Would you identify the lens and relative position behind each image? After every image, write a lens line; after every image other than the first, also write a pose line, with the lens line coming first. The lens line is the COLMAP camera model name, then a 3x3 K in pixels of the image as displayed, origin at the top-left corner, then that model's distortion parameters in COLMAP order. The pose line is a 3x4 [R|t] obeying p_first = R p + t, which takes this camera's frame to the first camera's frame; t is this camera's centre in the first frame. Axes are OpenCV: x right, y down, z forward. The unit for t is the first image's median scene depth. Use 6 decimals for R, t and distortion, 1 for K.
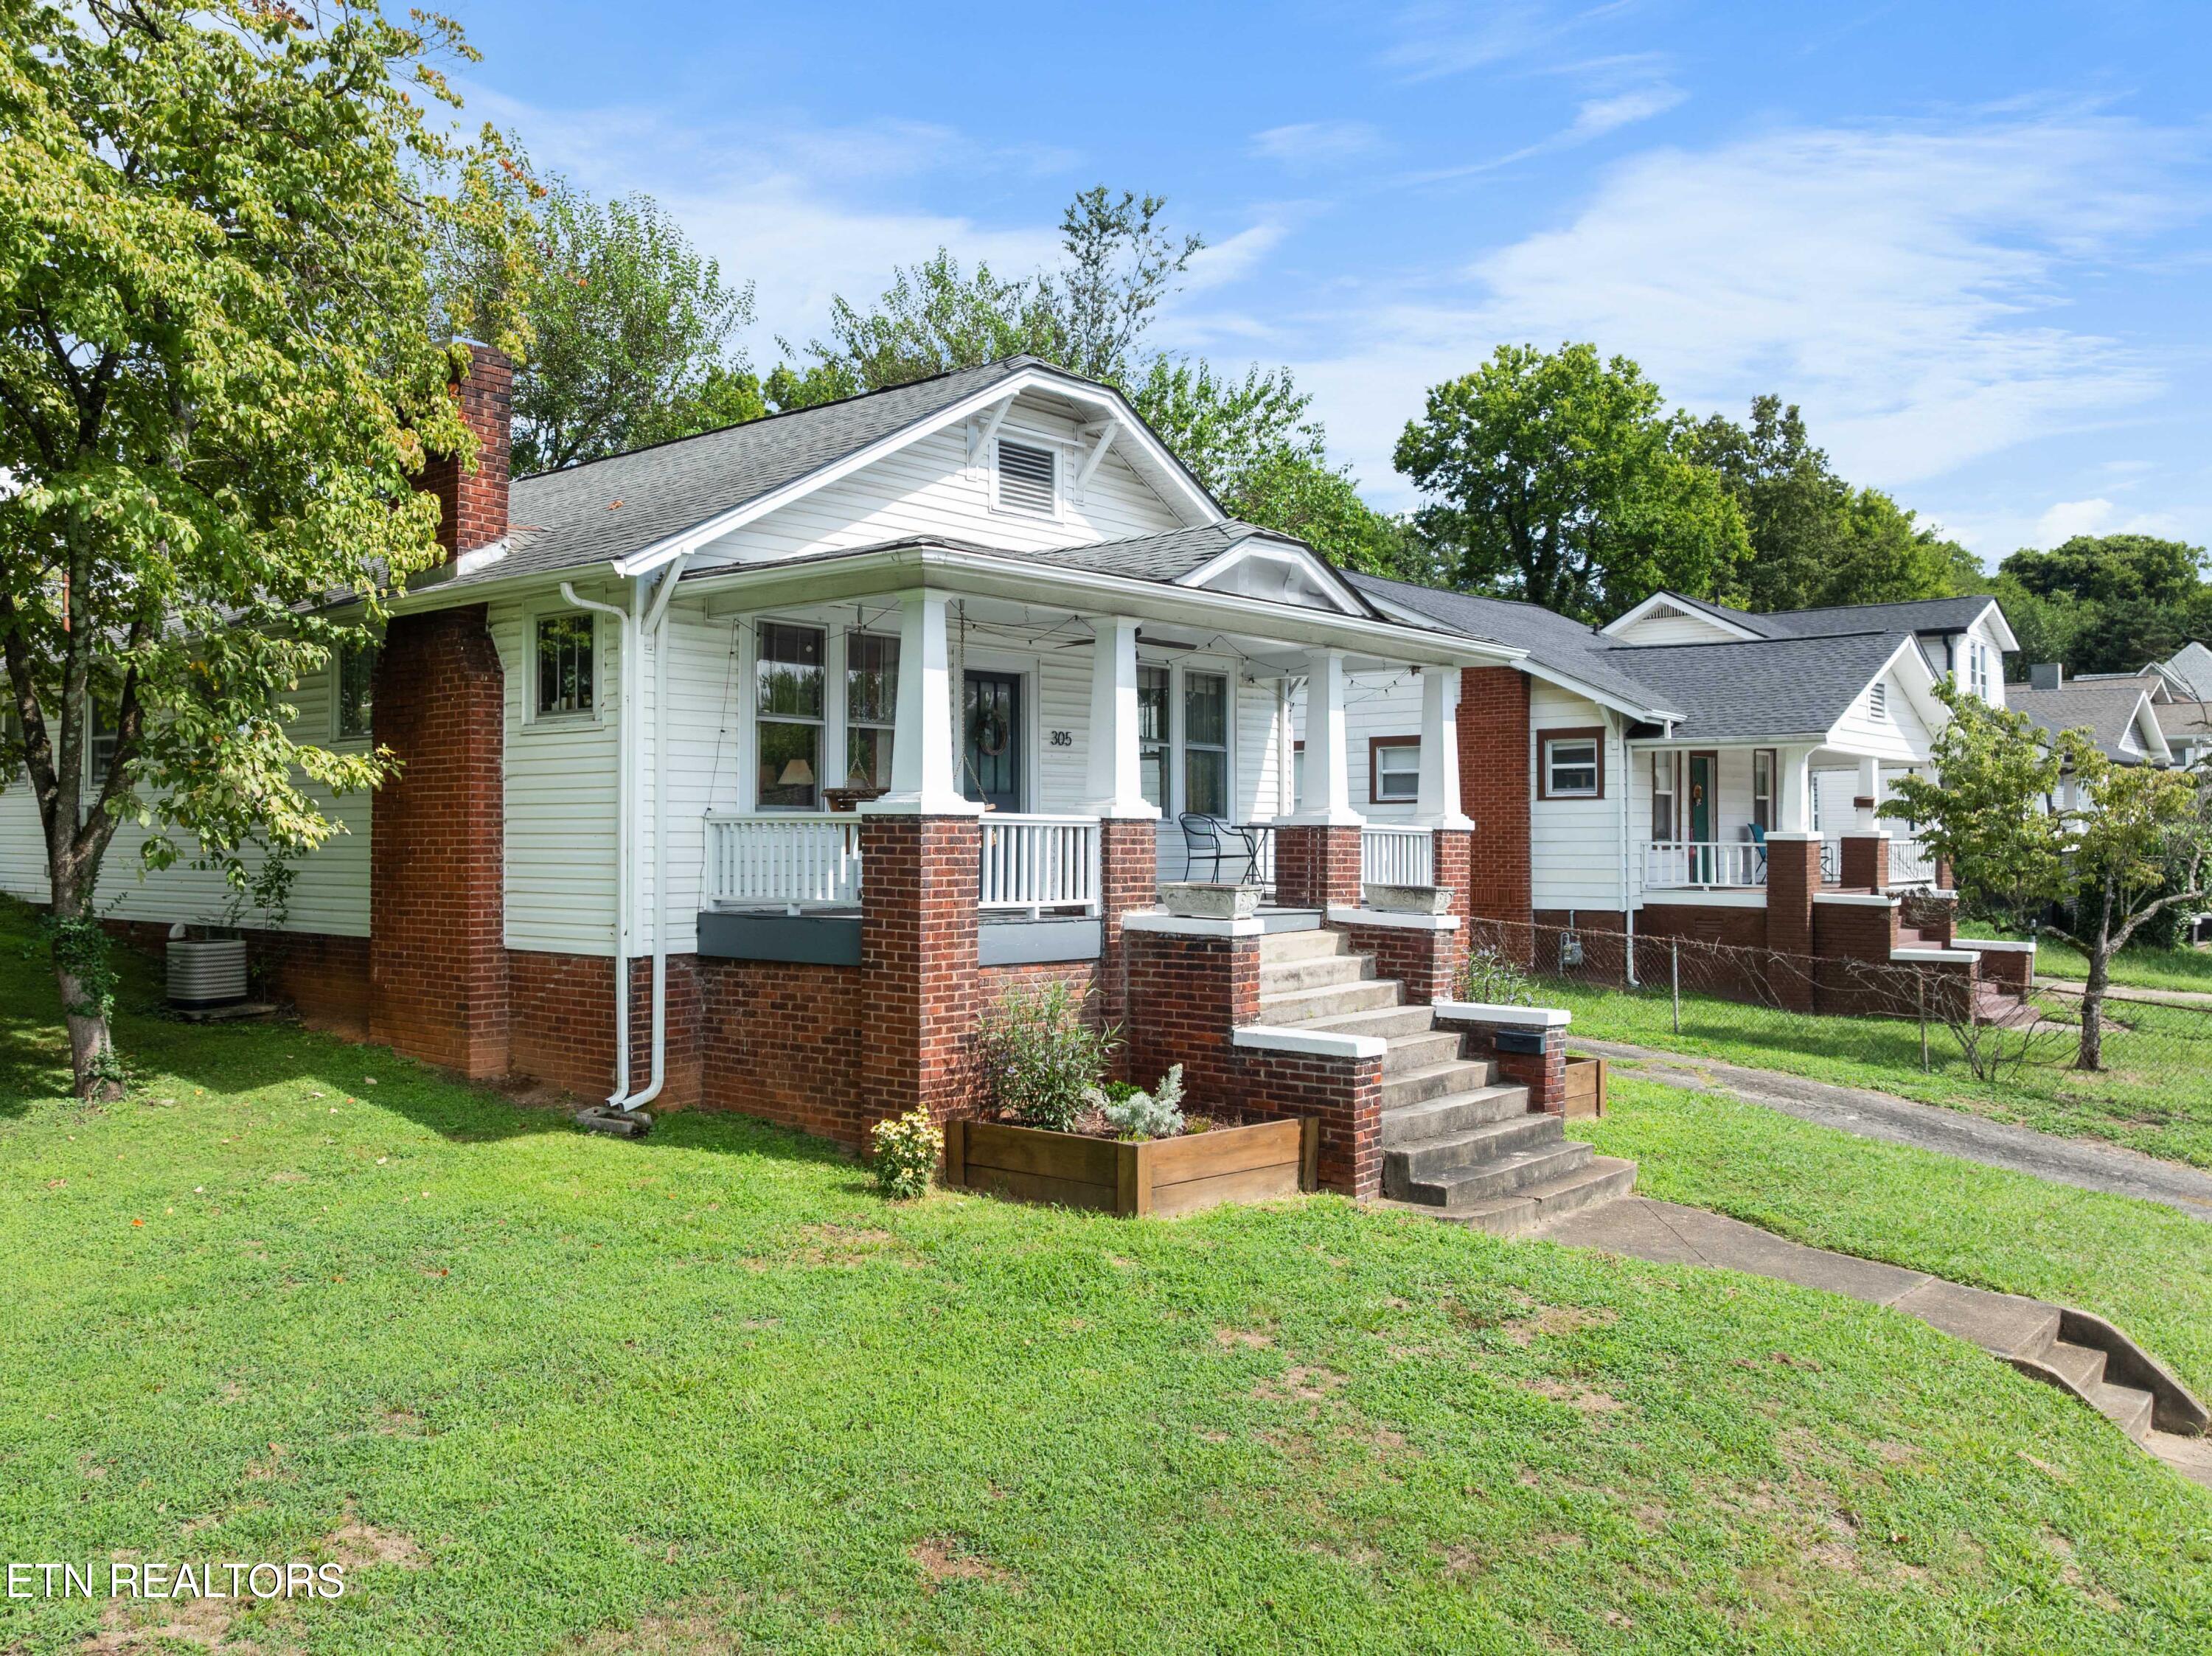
lens RADIAL K [[1786.1, 0, 1056.4], [0, 1786.1, 828.8], [0, 0, 1]] dist [-0.004710, 0.000874]
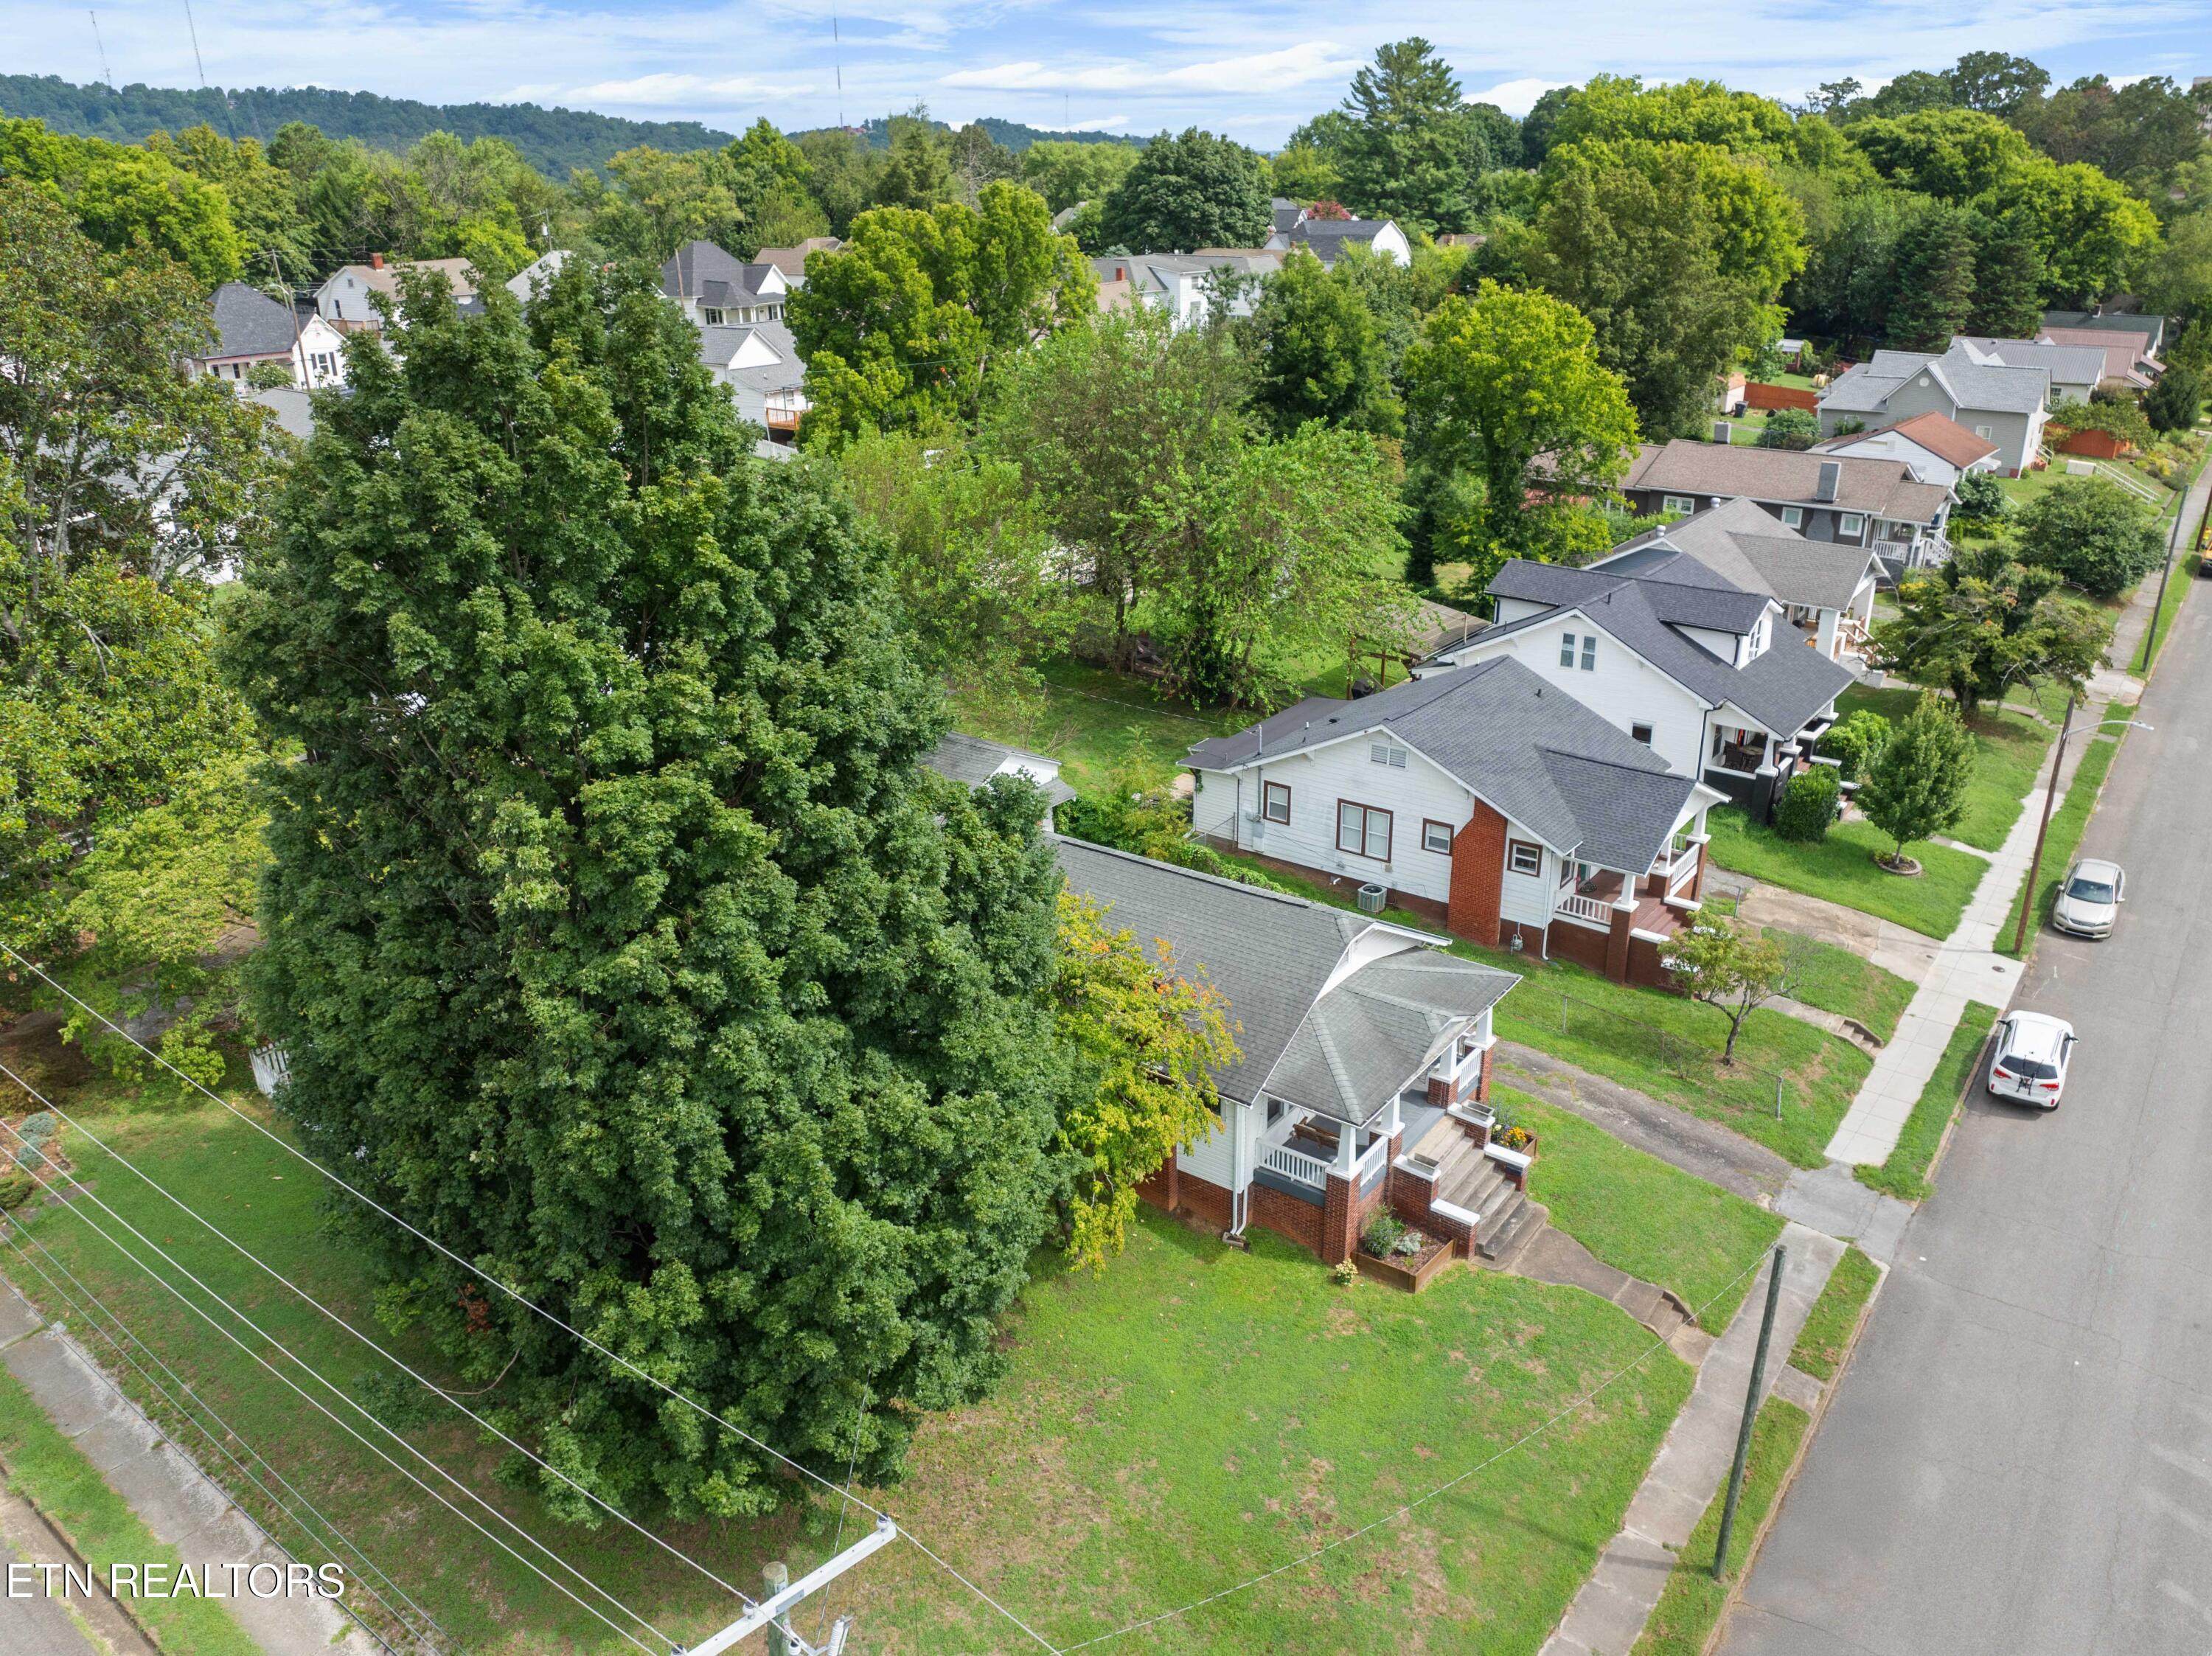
lens RADIAL K [[1633.3, 0, 1106.0], [0, 1633.3, 828.0], [0, 0, 1]] dist [-0.017707, -0.004675]
pose [[0.996858, -0.039005, 0.068937, -0.563453], [0.009020, 0.920581, 0.390447, -1.422753], [-0.078691, -0.388599, 0.918041, -1.178484]]
